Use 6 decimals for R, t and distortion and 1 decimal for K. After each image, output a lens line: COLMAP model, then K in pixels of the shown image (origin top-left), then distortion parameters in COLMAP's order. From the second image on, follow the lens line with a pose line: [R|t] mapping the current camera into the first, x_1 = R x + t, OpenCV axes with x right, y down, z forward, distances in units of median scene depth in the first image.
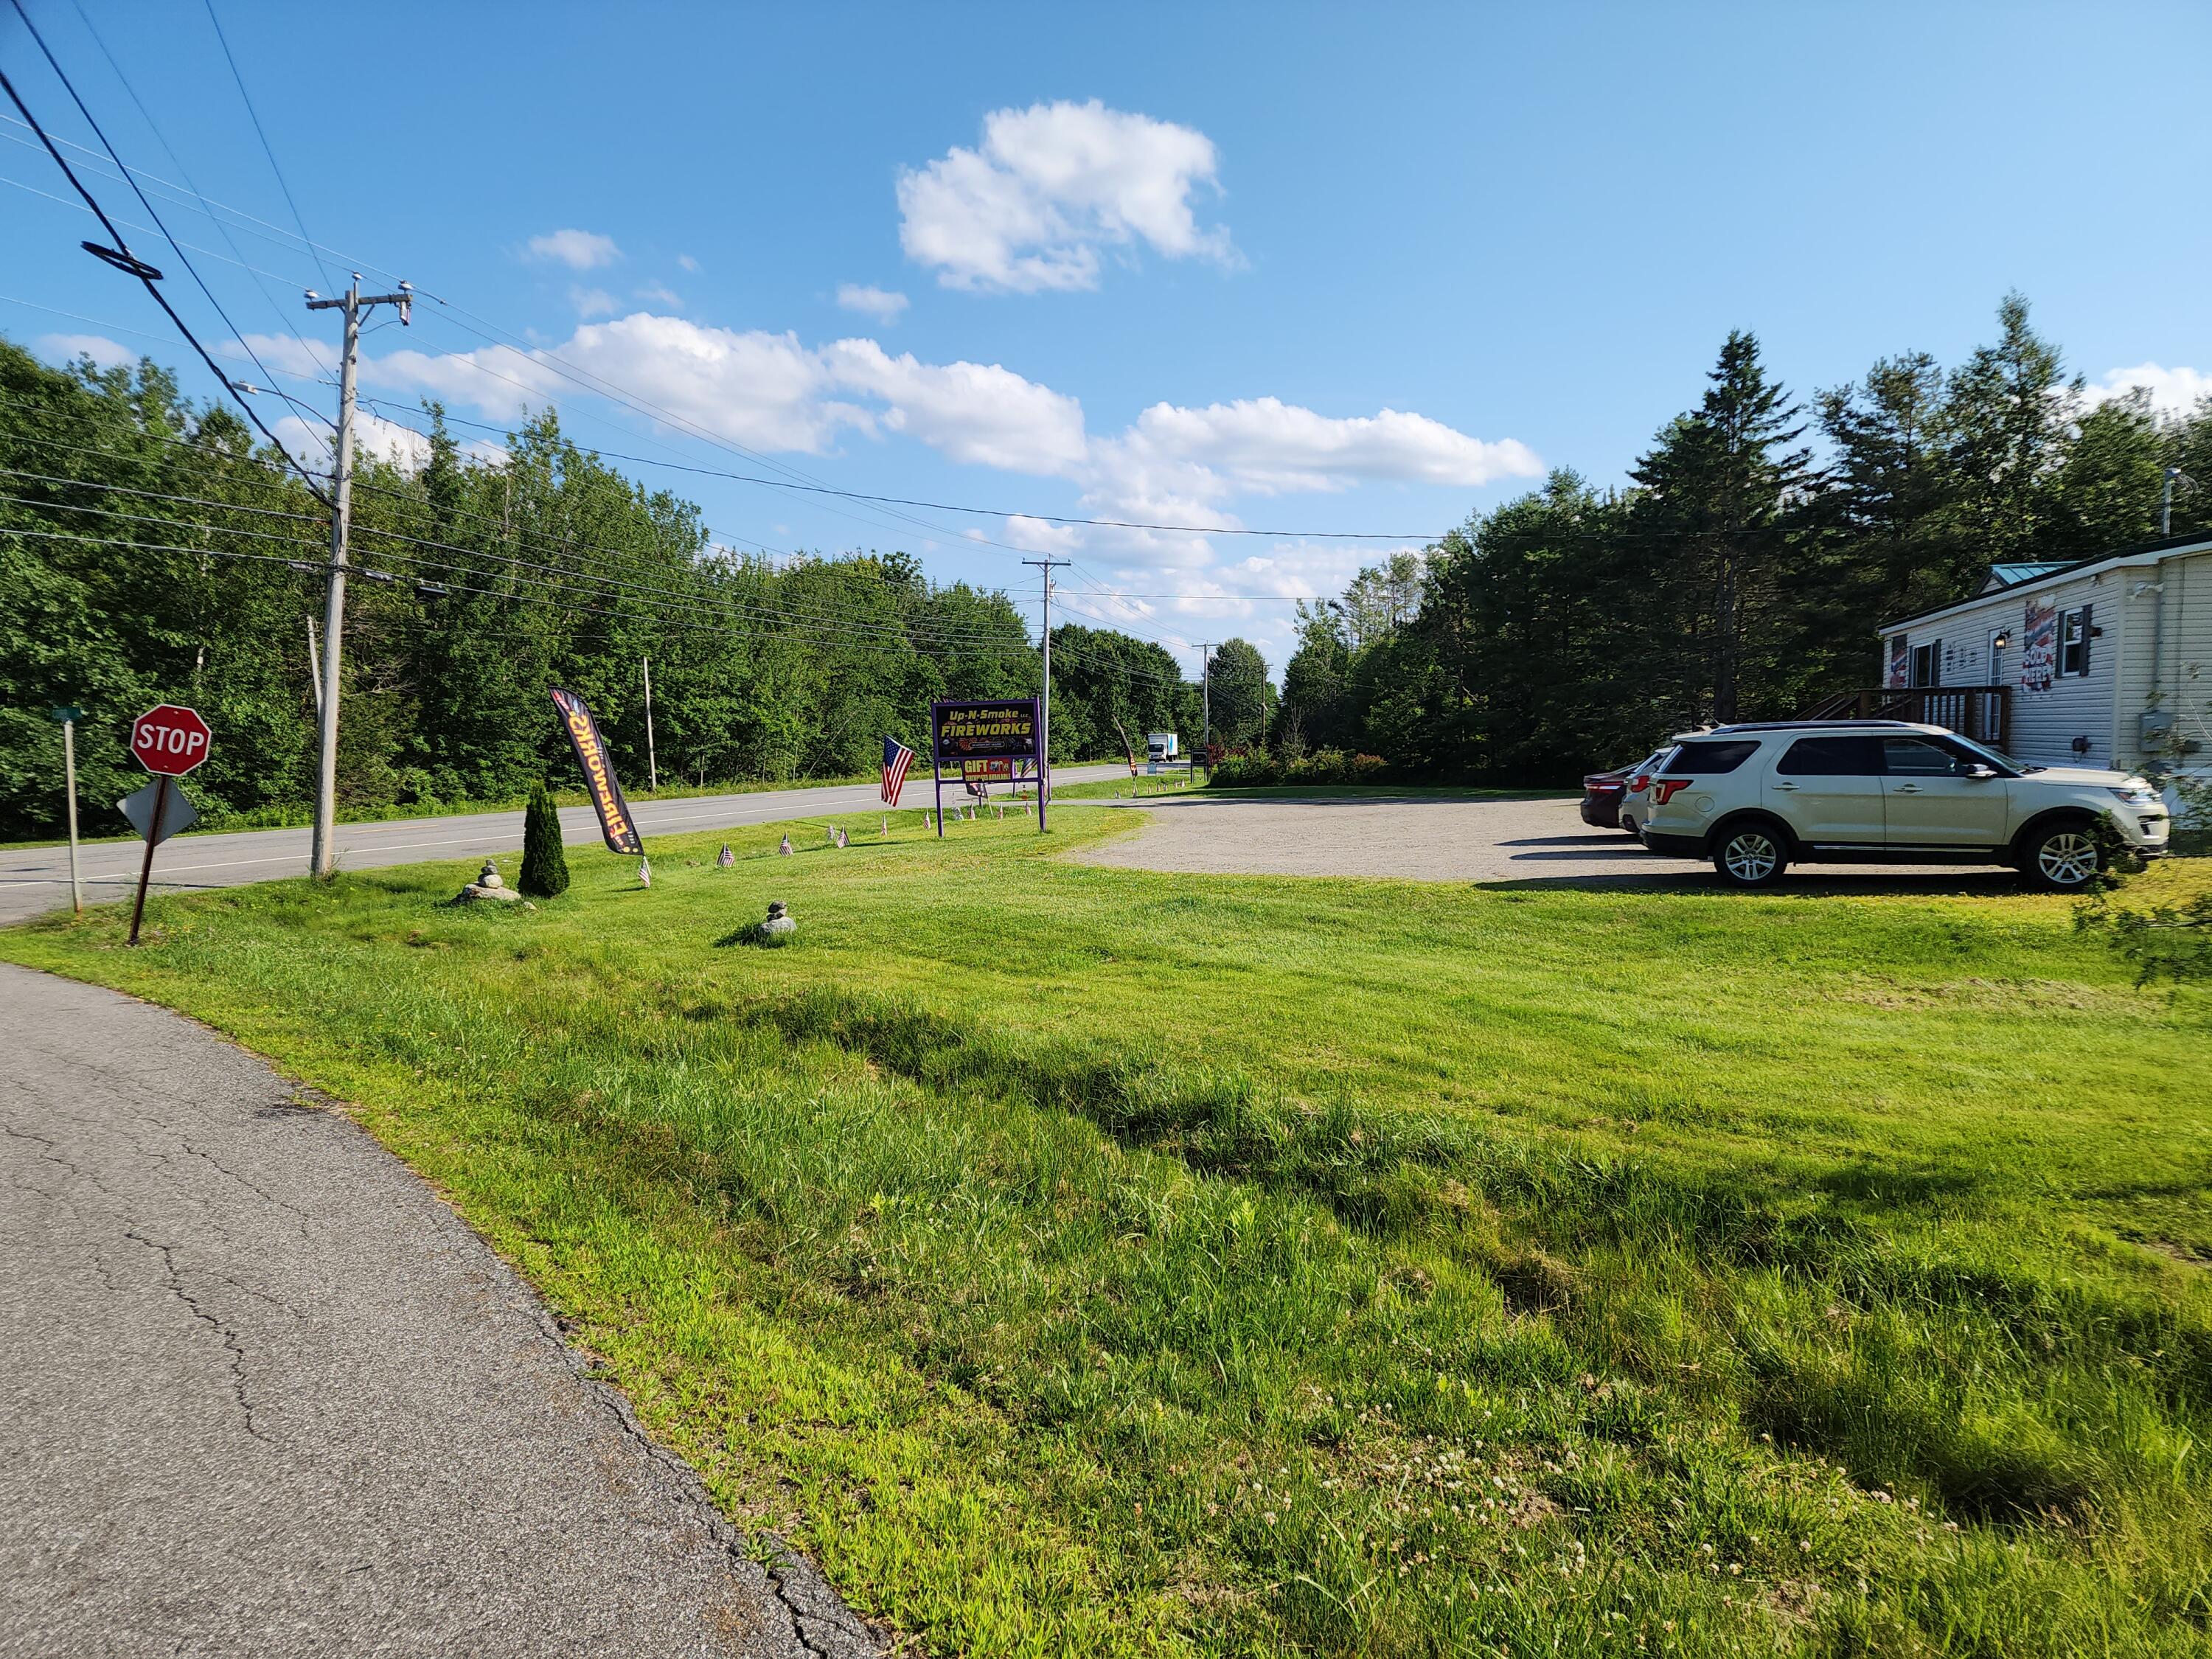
lens RADIAL K [[1529.4, 0, 1106.0], [0, 1529.4, 829.5], [0, 0, 1]] dist [0.000514, -0.007364]
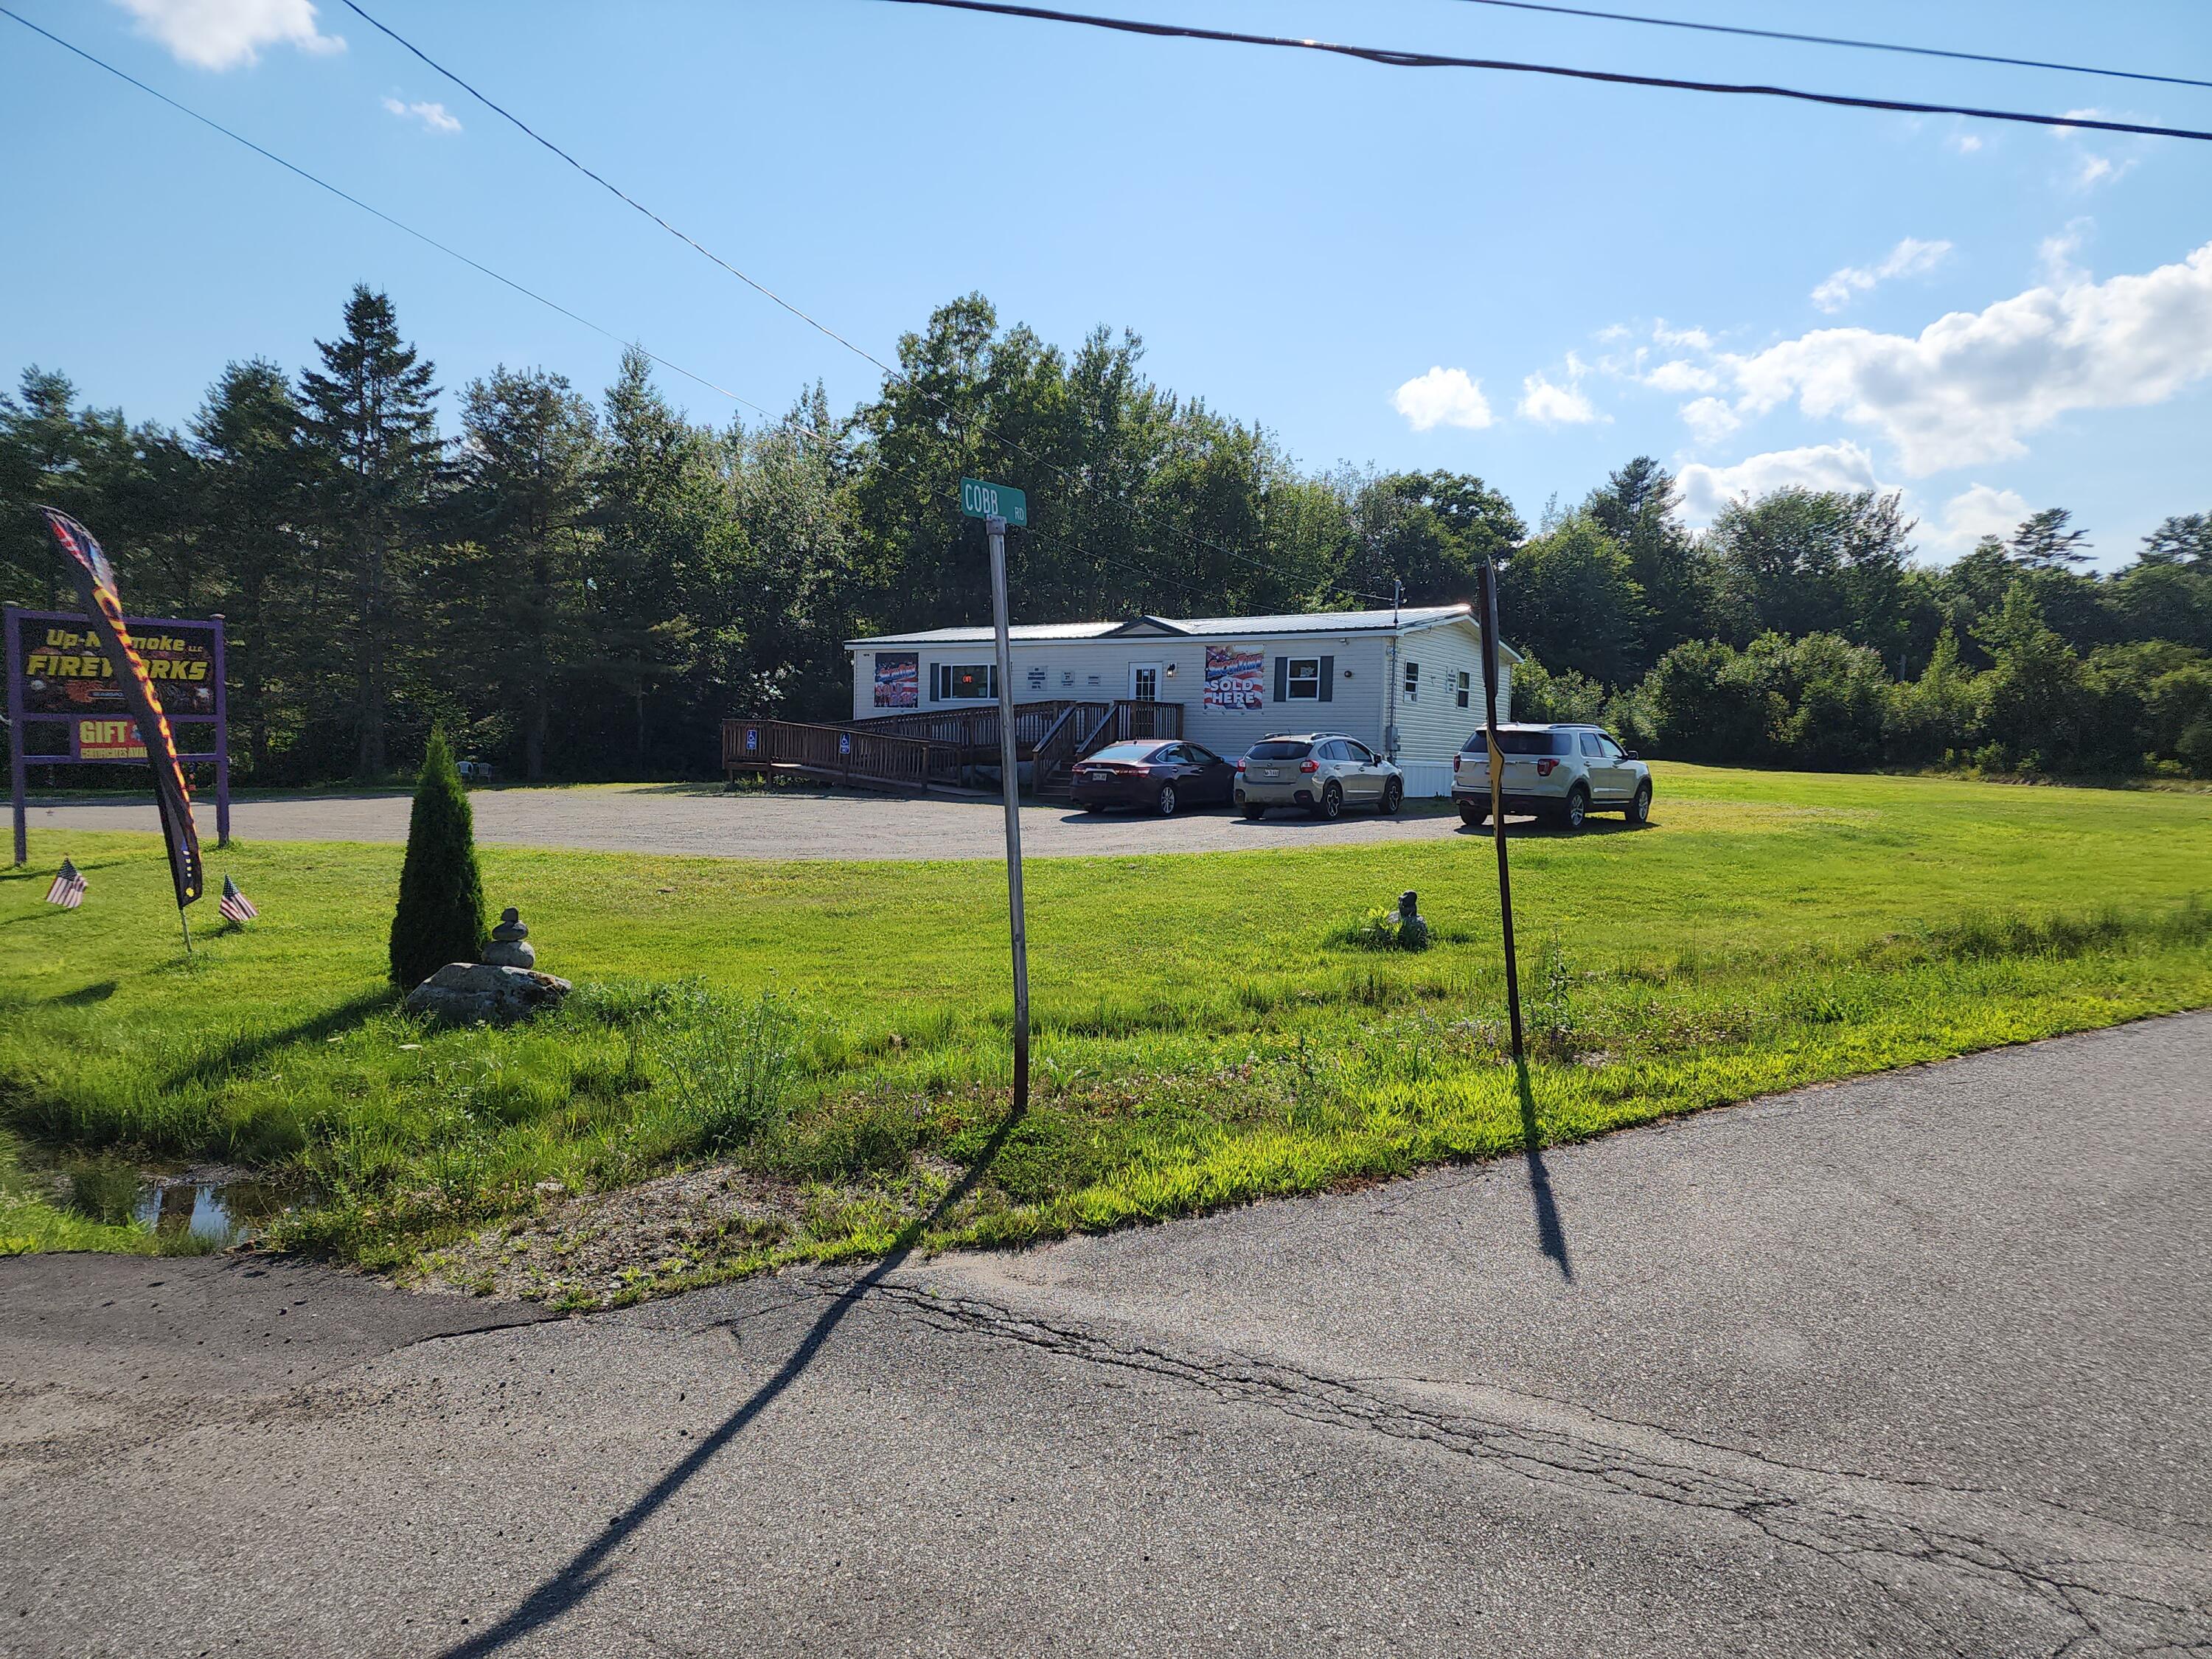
lens RADIAL K [[1529.4, 0, 1106.0], [0, 1529.4, 829.5], [0, 0, 1]] dist [0.000514, -0.007364]
pose [[0.211764, -0.026685, 0.976957, -0.428903], [0.033366, 0.999242, 0.020061, -0.003748], [-0.976751, 0.028349, 0.212494, 0.408488]]
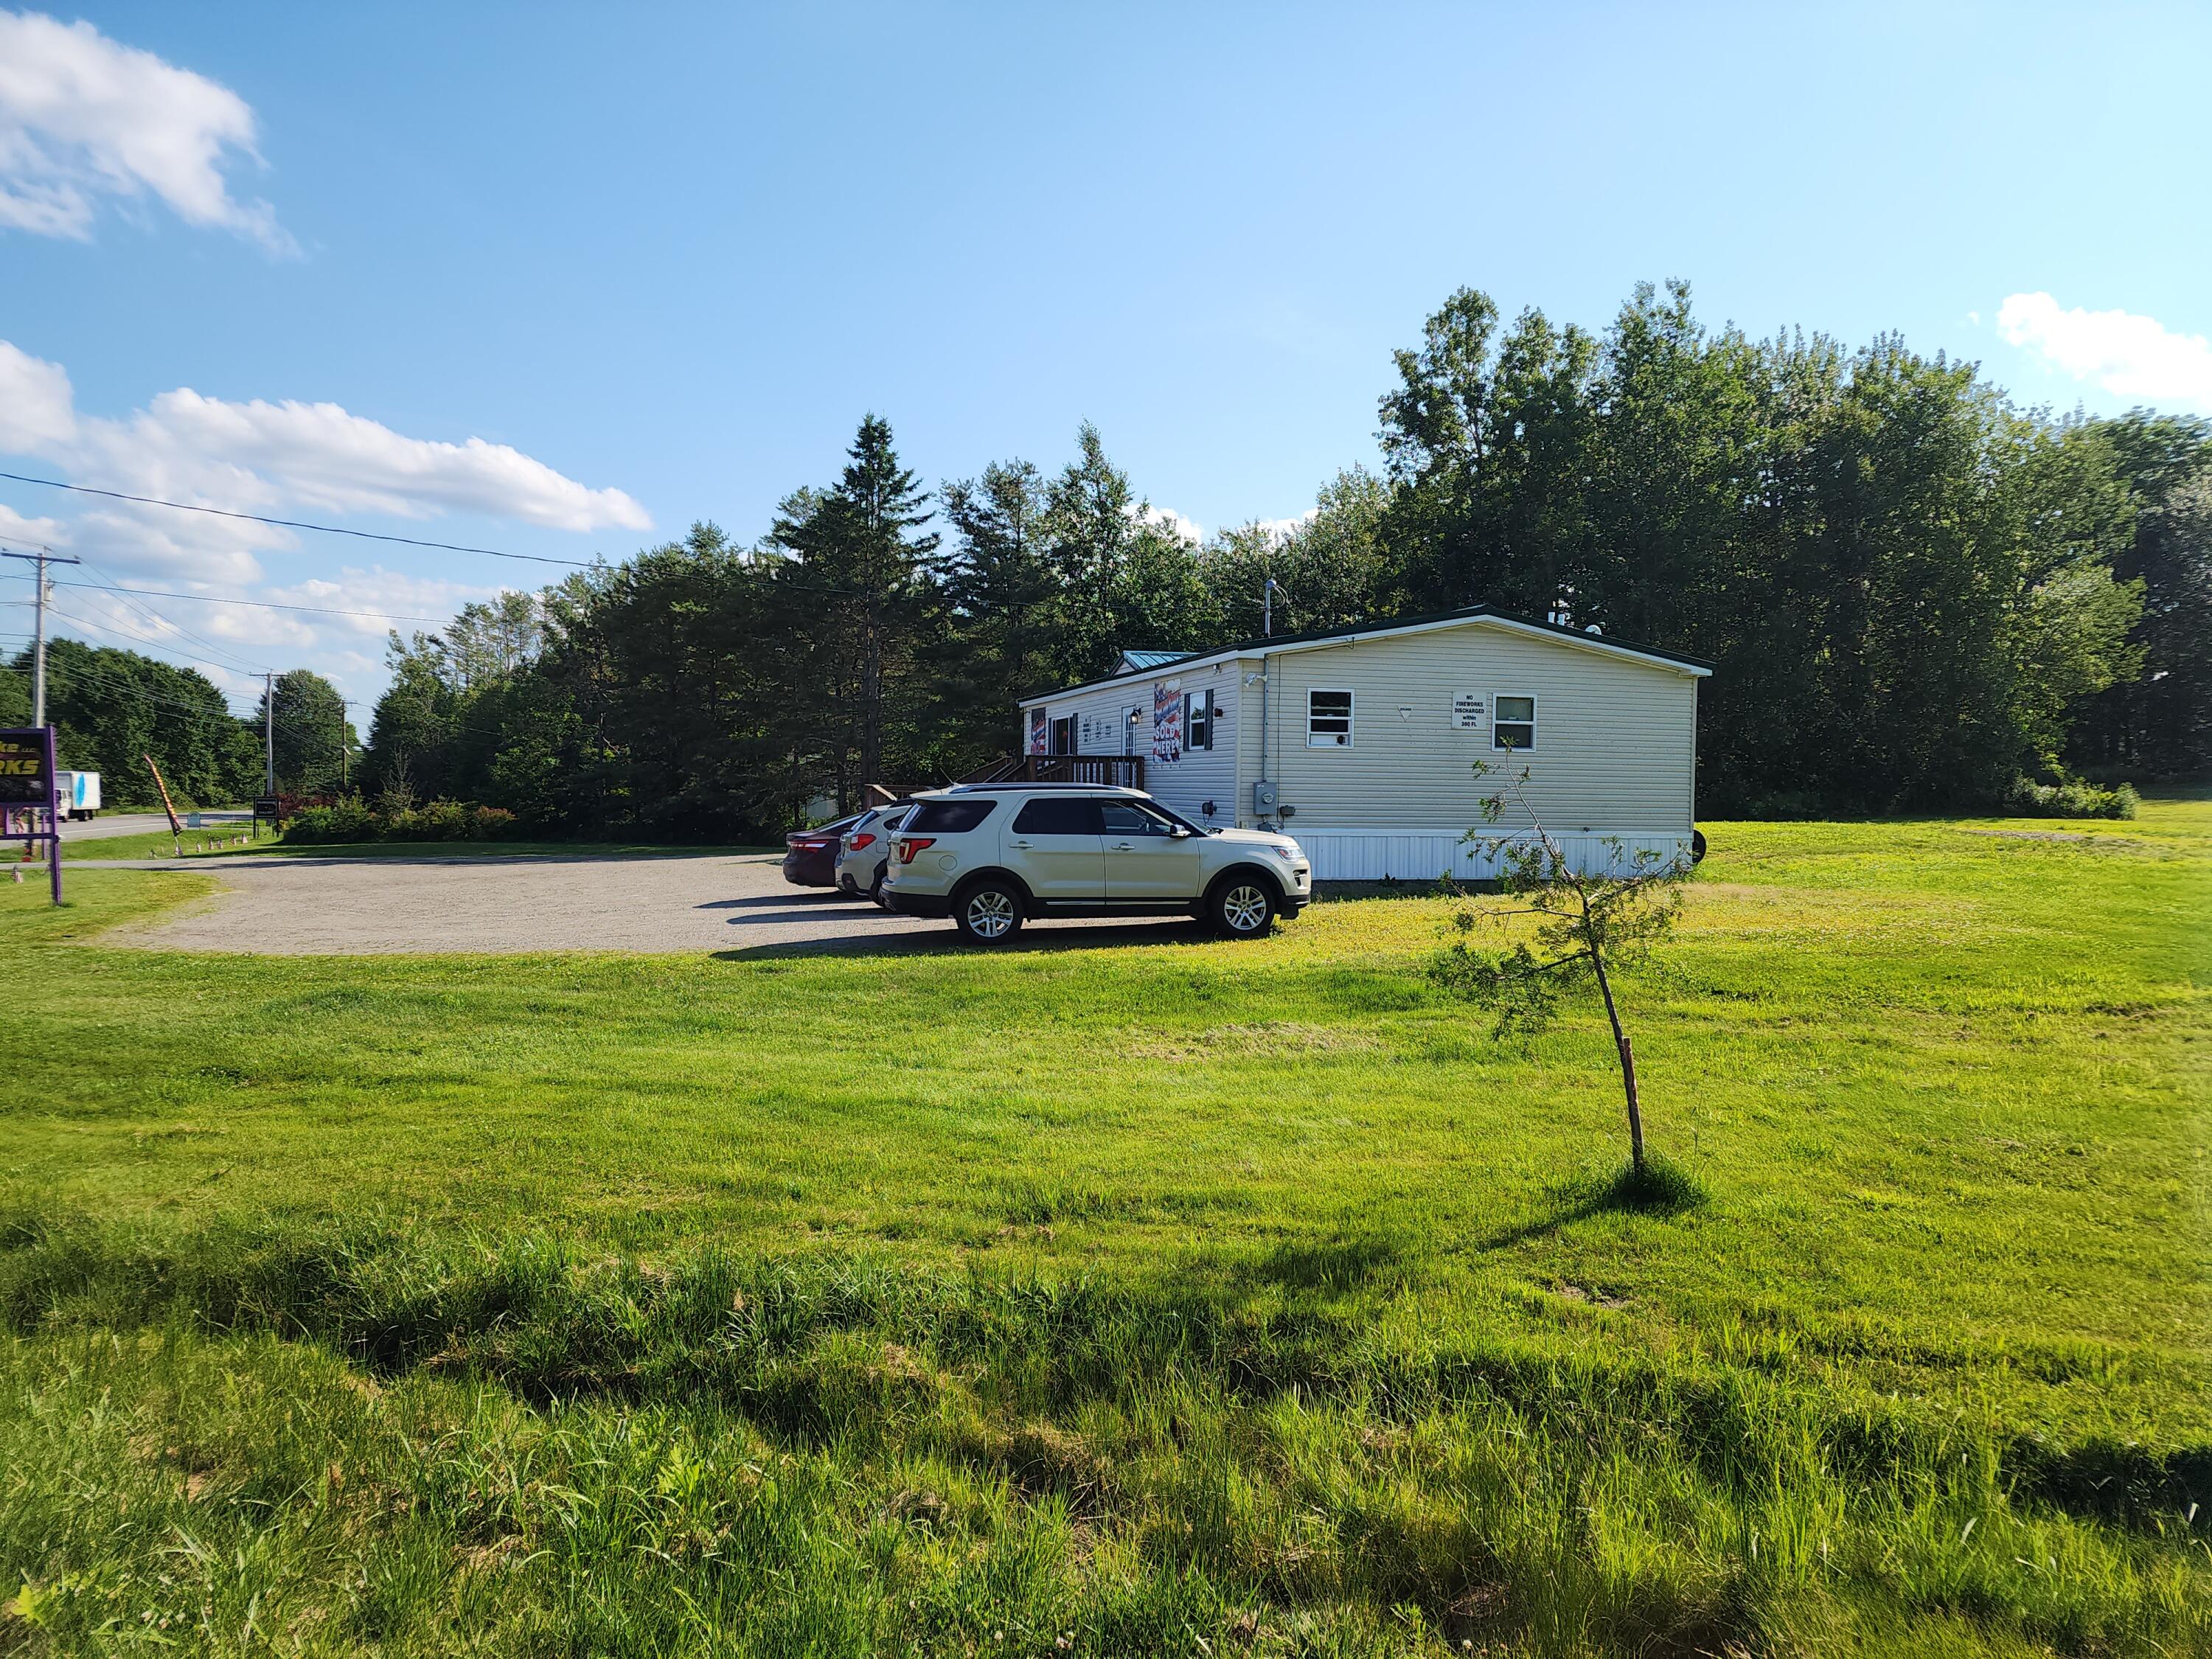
lens RADIAL K [[1465.5, 0, 1174.4], [0, 1465.5, 819.6], [0, 0, 1]] dist [0.088082, -0.089639]
pose [[0.807324, 0.008181, 0.590052, -0.024867], [0.016688, 0.999187, -0.036686, -0.003238], [-0.589873, 0.039464, 0.806531, 0.059394]]
